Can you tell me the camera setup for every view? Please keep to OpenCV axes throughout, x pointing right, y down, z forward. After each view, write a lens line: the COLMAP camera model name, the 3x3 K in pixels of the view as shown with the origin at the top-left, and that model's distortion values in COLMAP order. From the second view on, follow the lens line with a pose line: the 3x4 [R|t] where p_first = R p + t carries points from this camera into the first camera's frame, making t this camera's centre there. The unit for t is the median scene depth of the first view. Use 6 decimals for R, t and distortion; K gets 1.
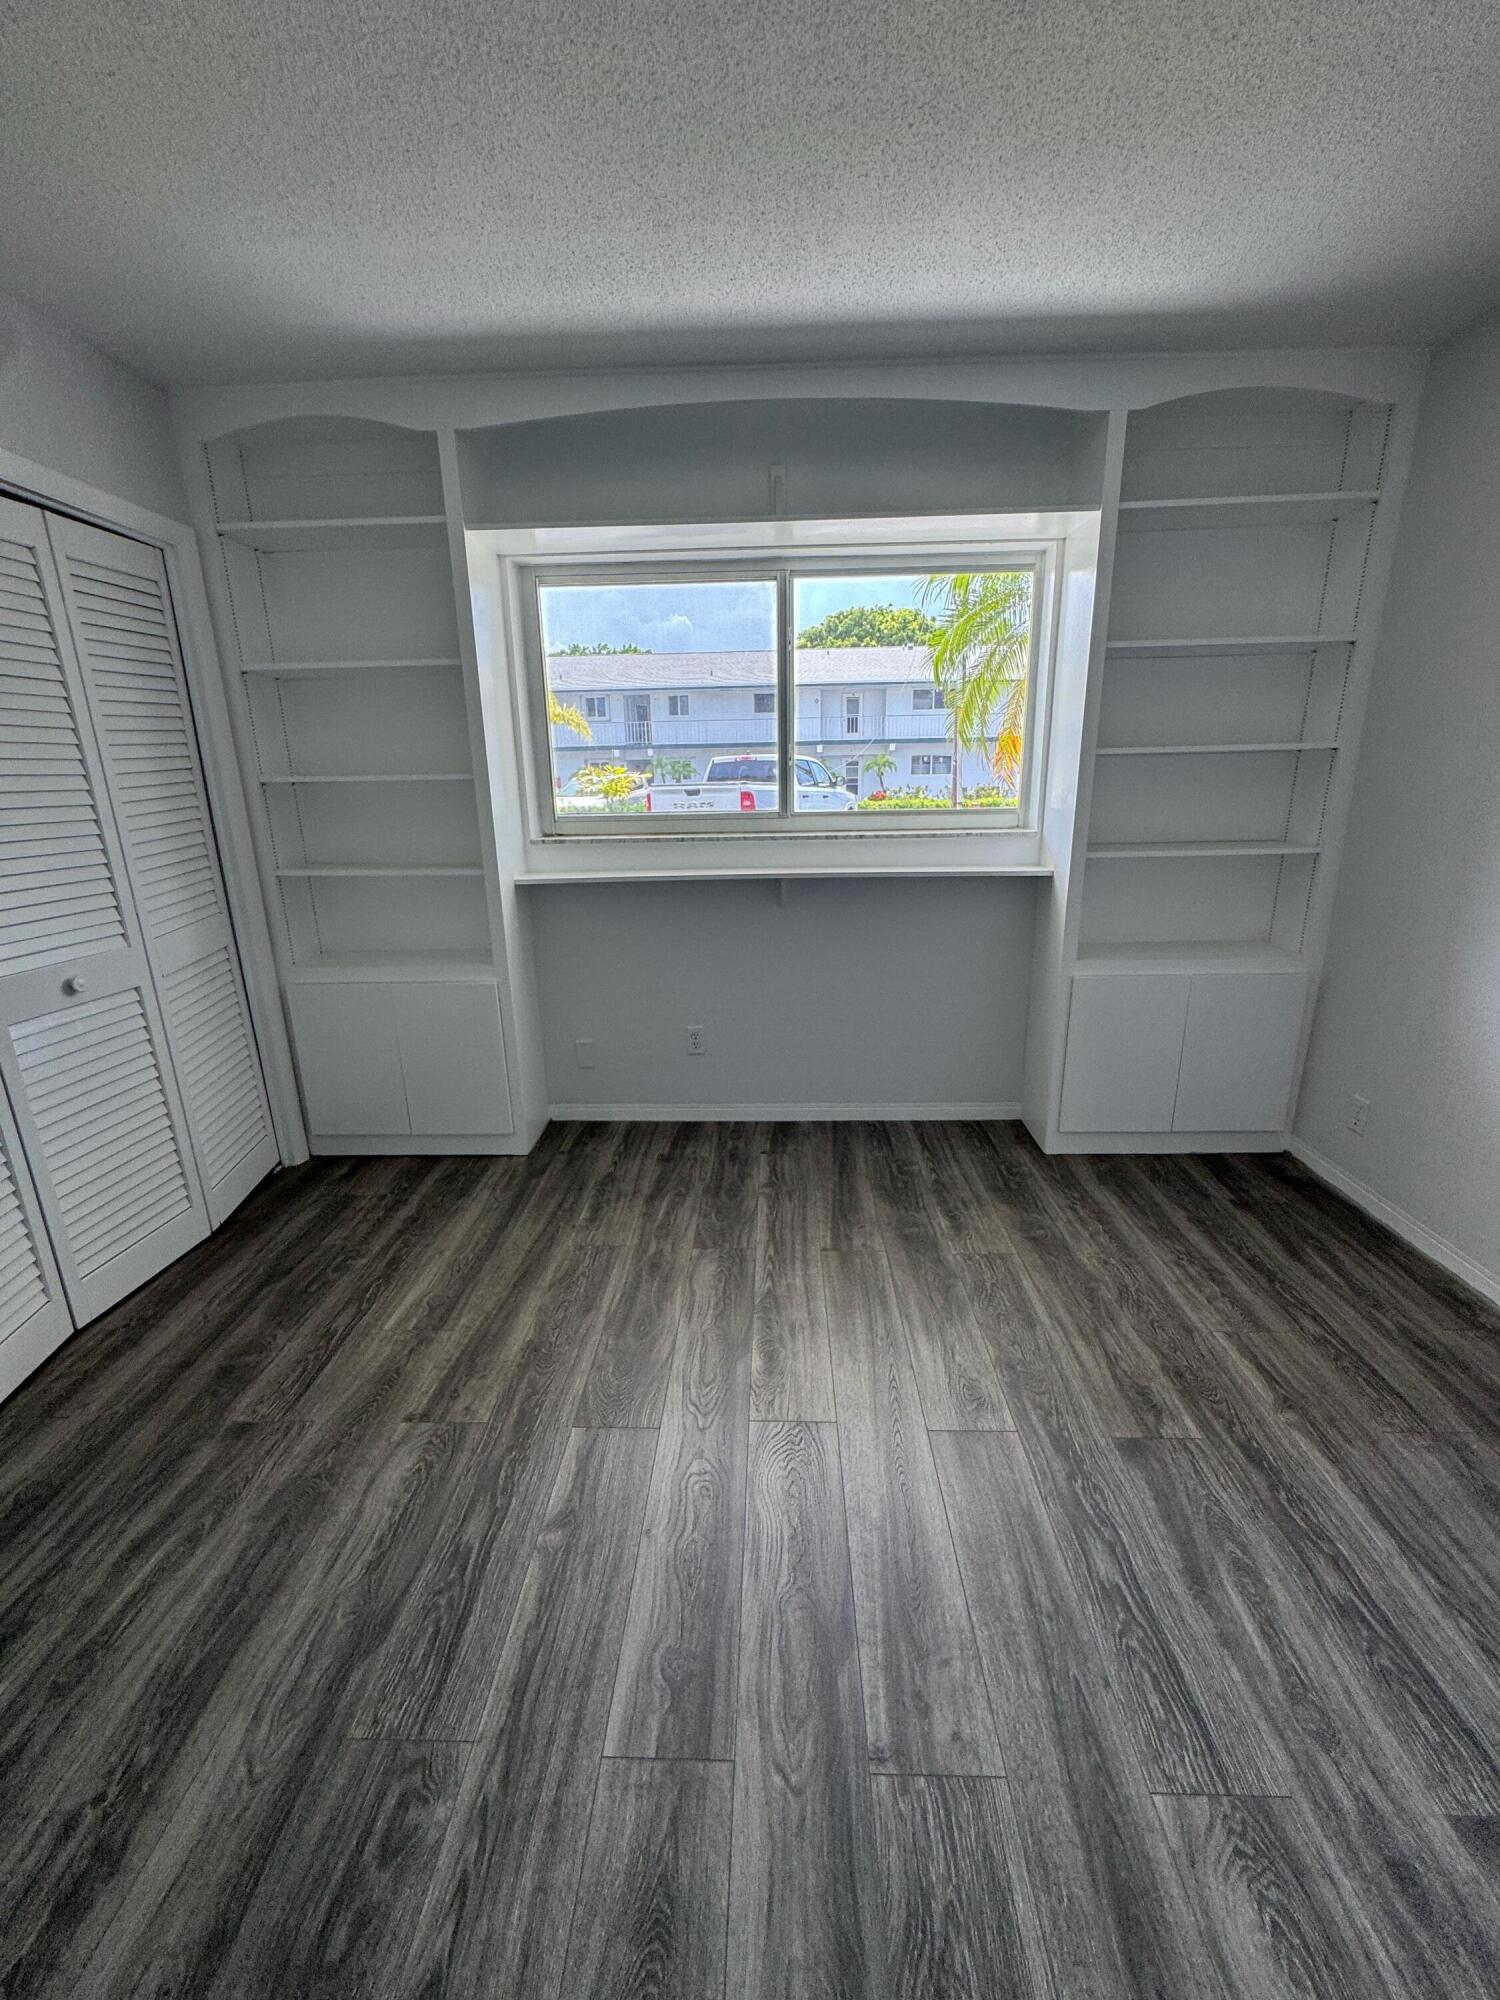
lens RADIAL K [[804.4, 0, 750.0], [0, 804.4, 998.0], [0, 0, 1]] dist [-0.003309, 0.000619]
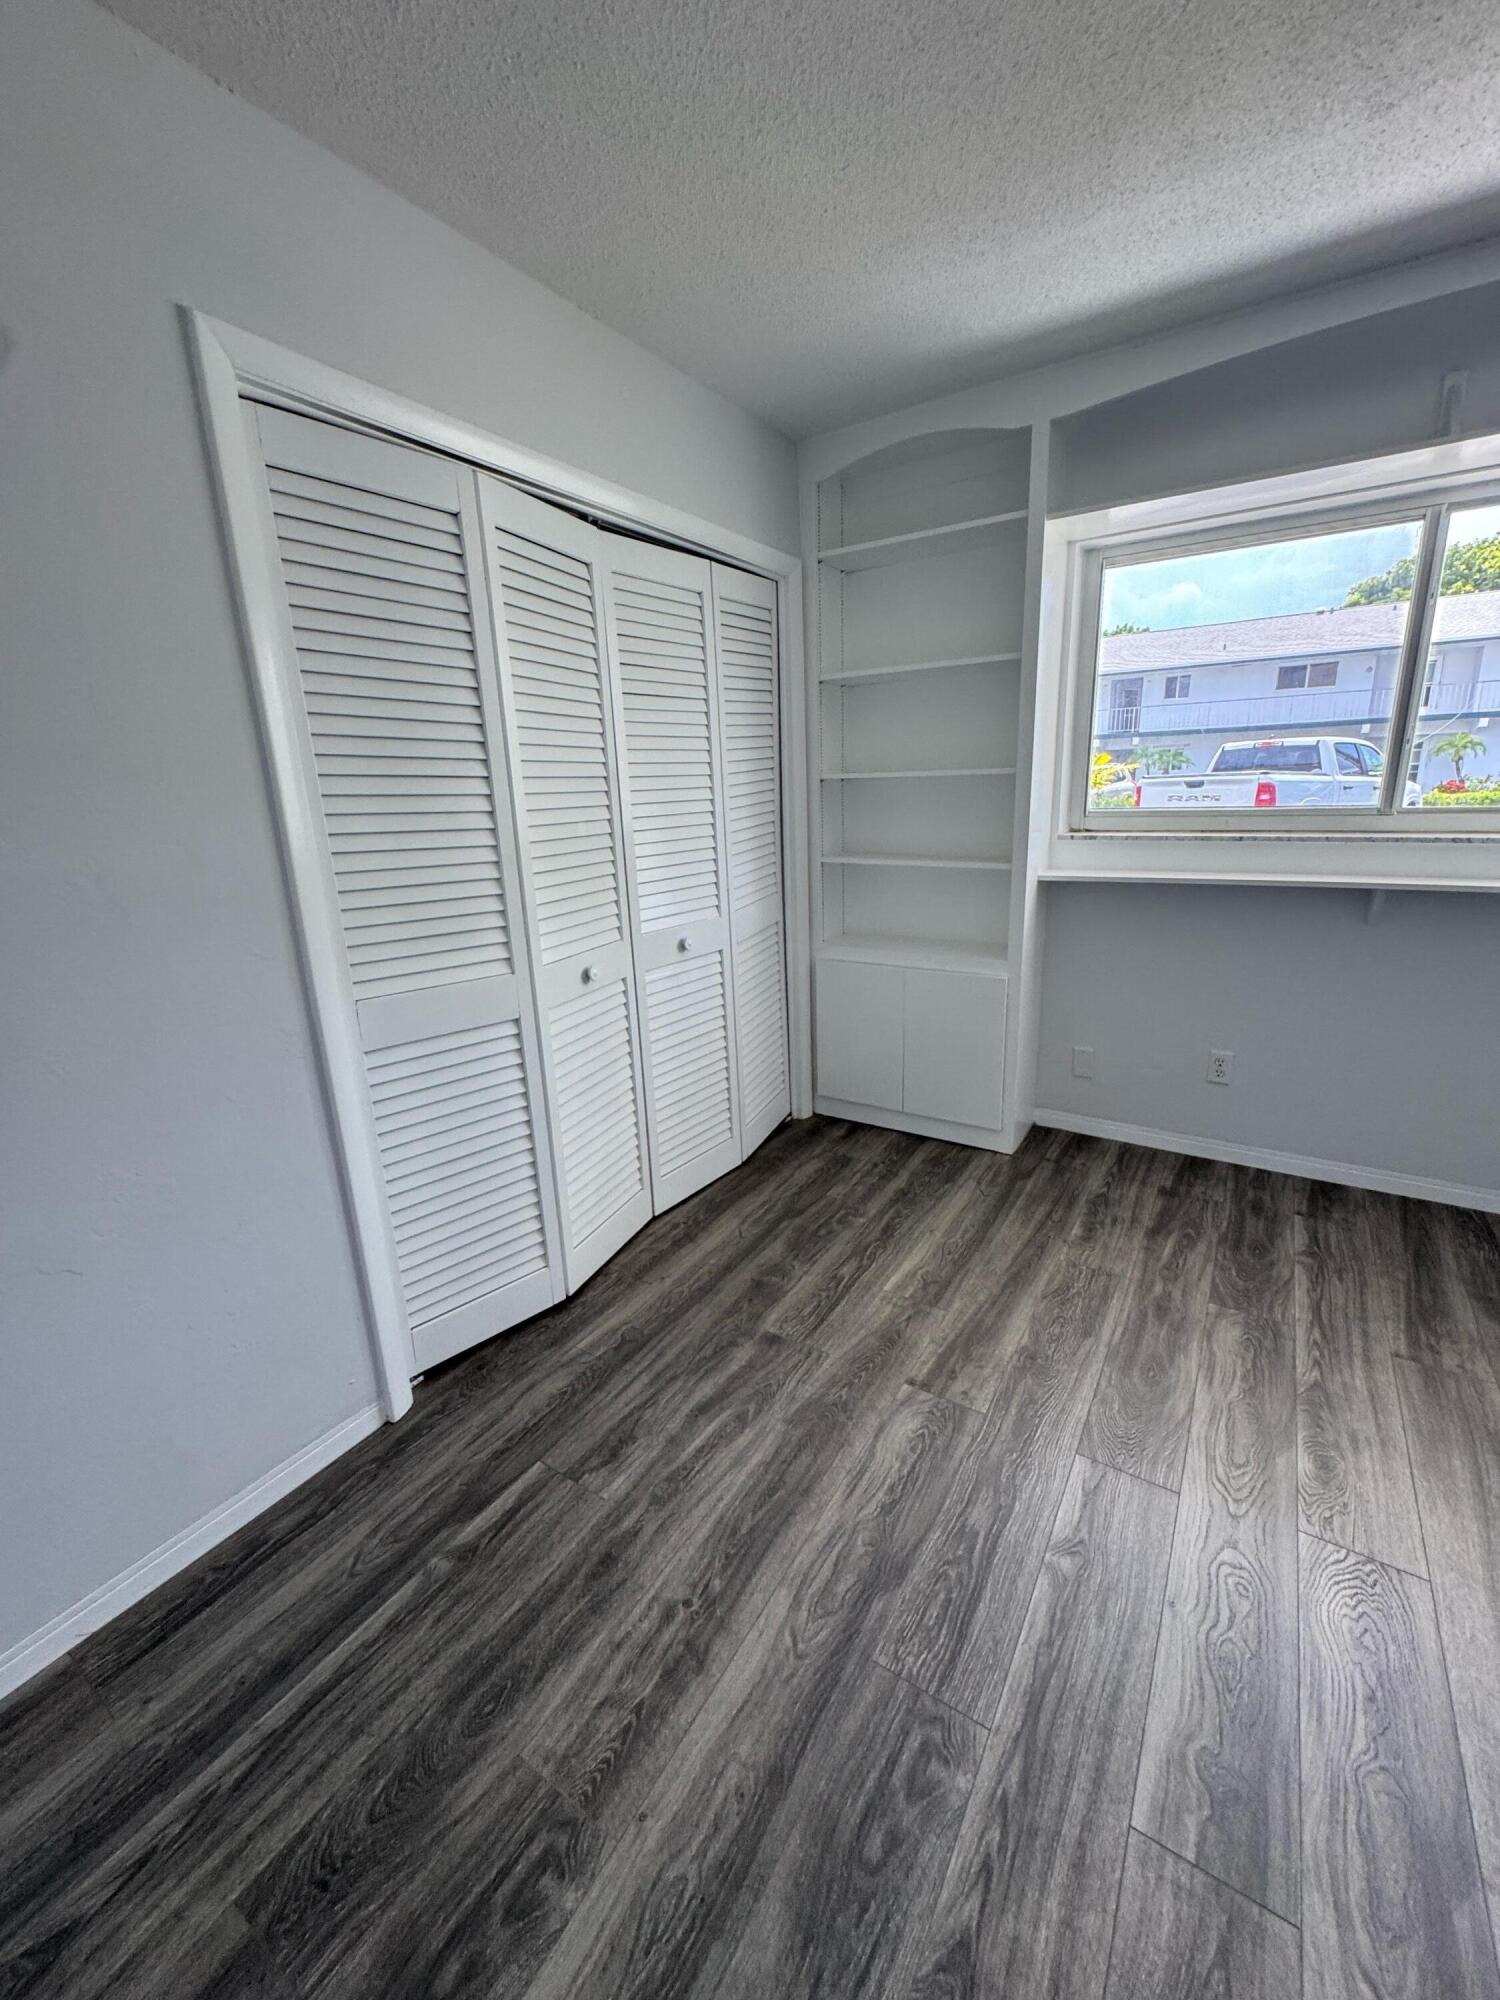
lens RADIAL K [[804.4, 0, 750.0], [0, 804.4, 998.0], [0, 0, 1]] dist [-0.003309, 0.000619]
pose [[0.857202, 0.122433, -0.500215, -0.101440], [-0.118799, 0.992142, 0.039255, 0.004977], [0.501090, 0.025775, 0.865011, -0.022850]]
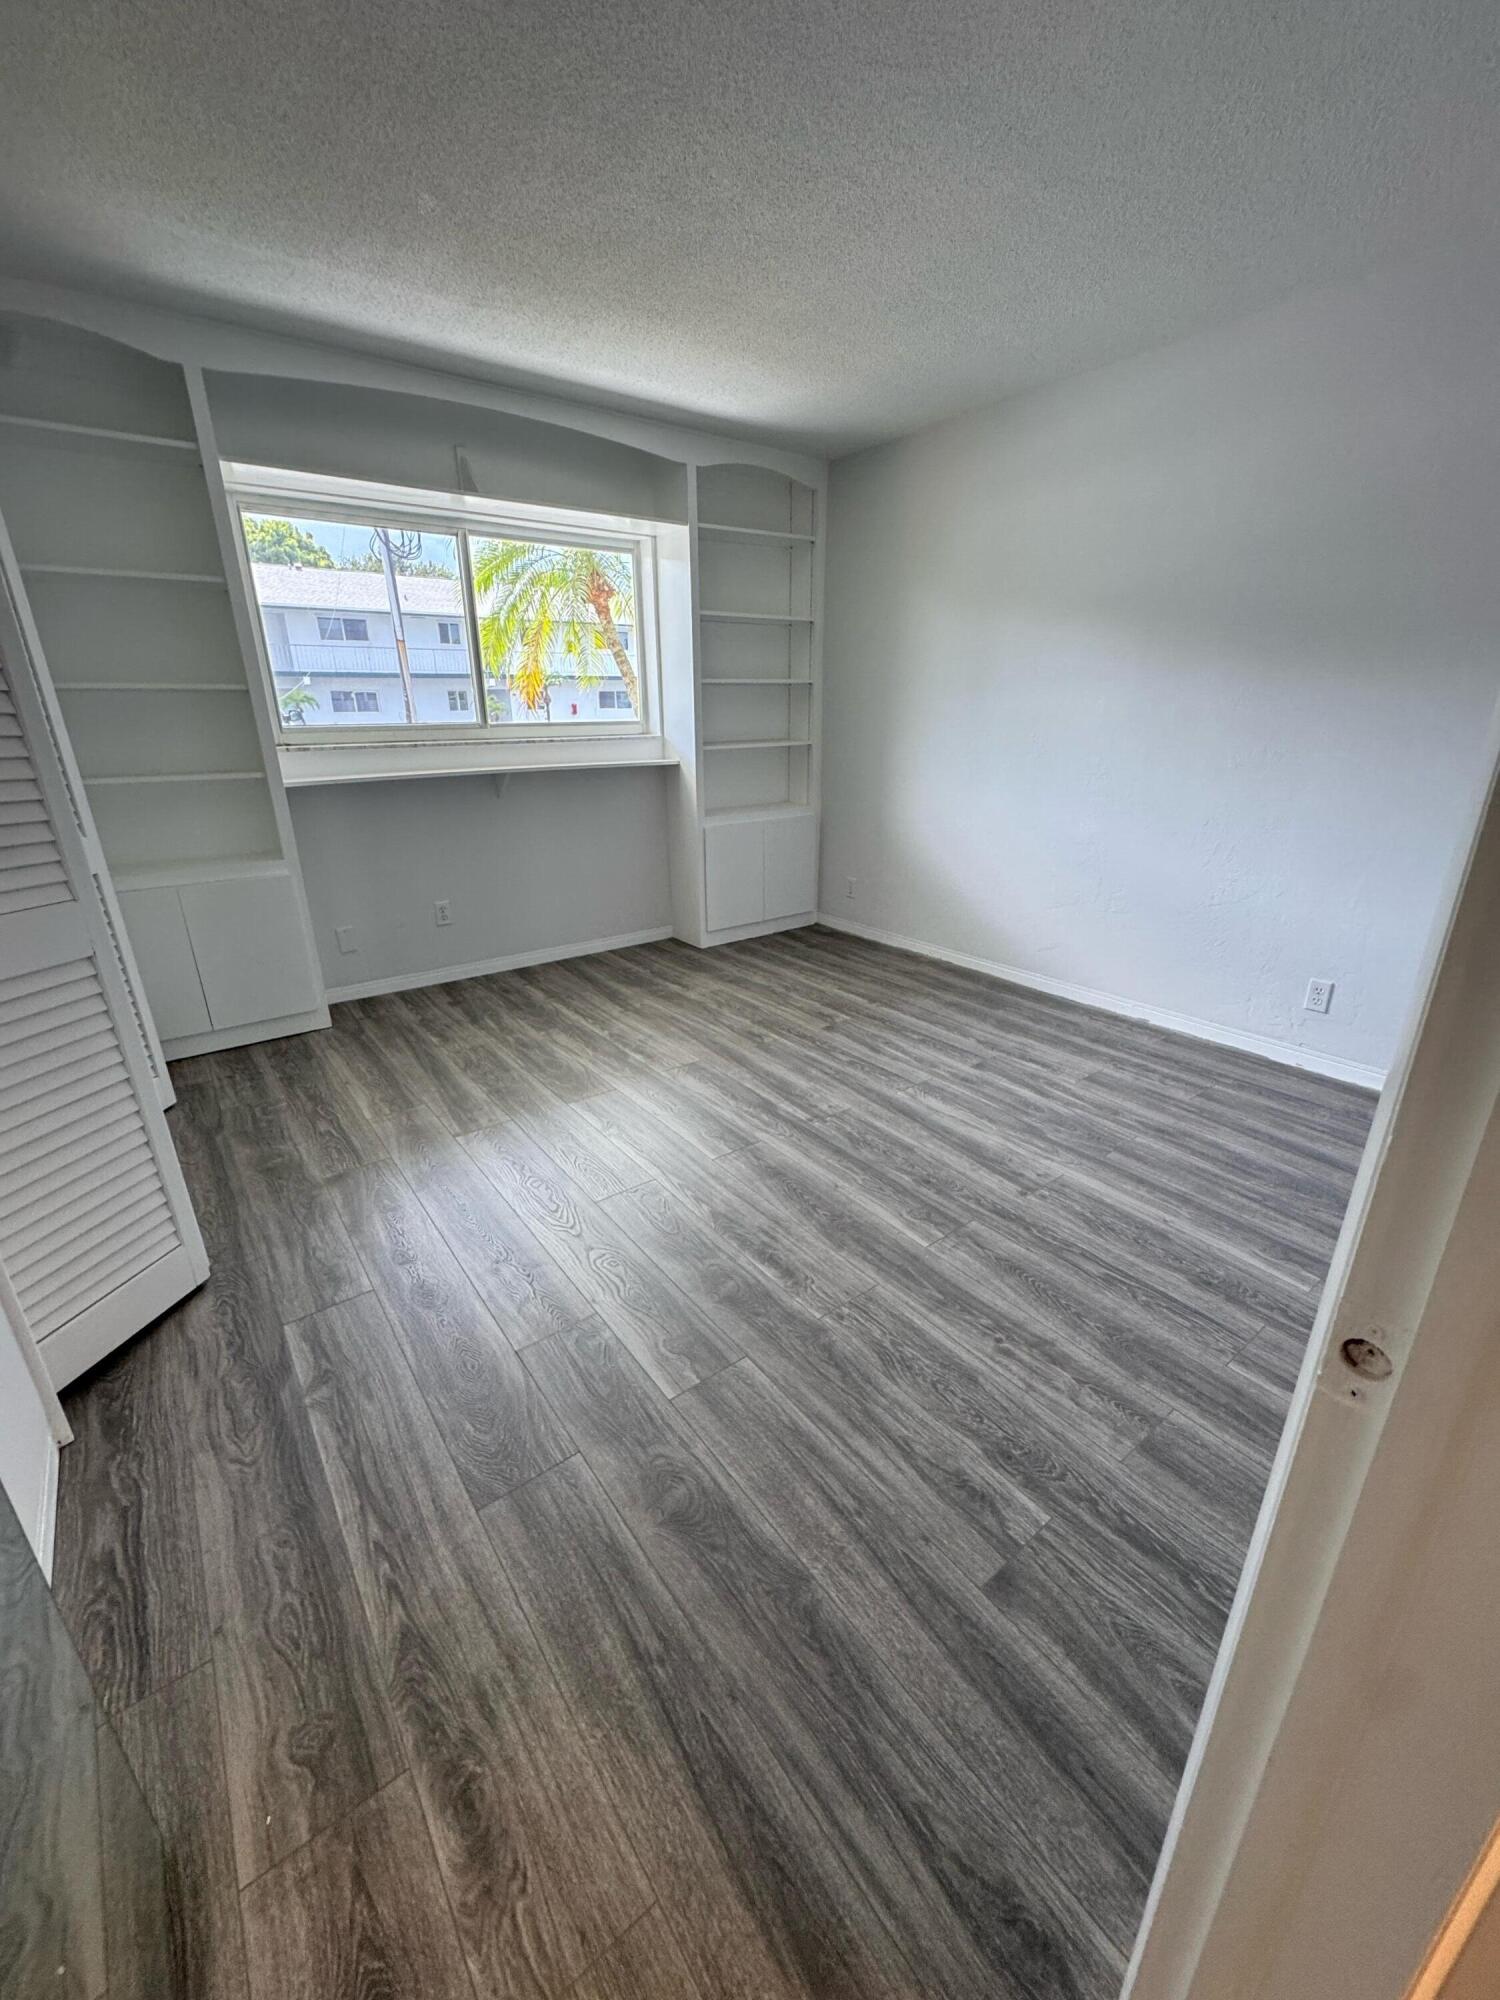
lens RADIAL K [[798.8, 0, 750.0], [0, 798.8, 997.3], [0, 0, 1]] dist [-0.002478, -0.000064]
pose [[0.779824, -0.202832, 0.592227, -0.591504], [0.161522, 0.979213, 0.122685, 0.136772], [-0.604801, -0.000015, 0.796377, -0.338809]]
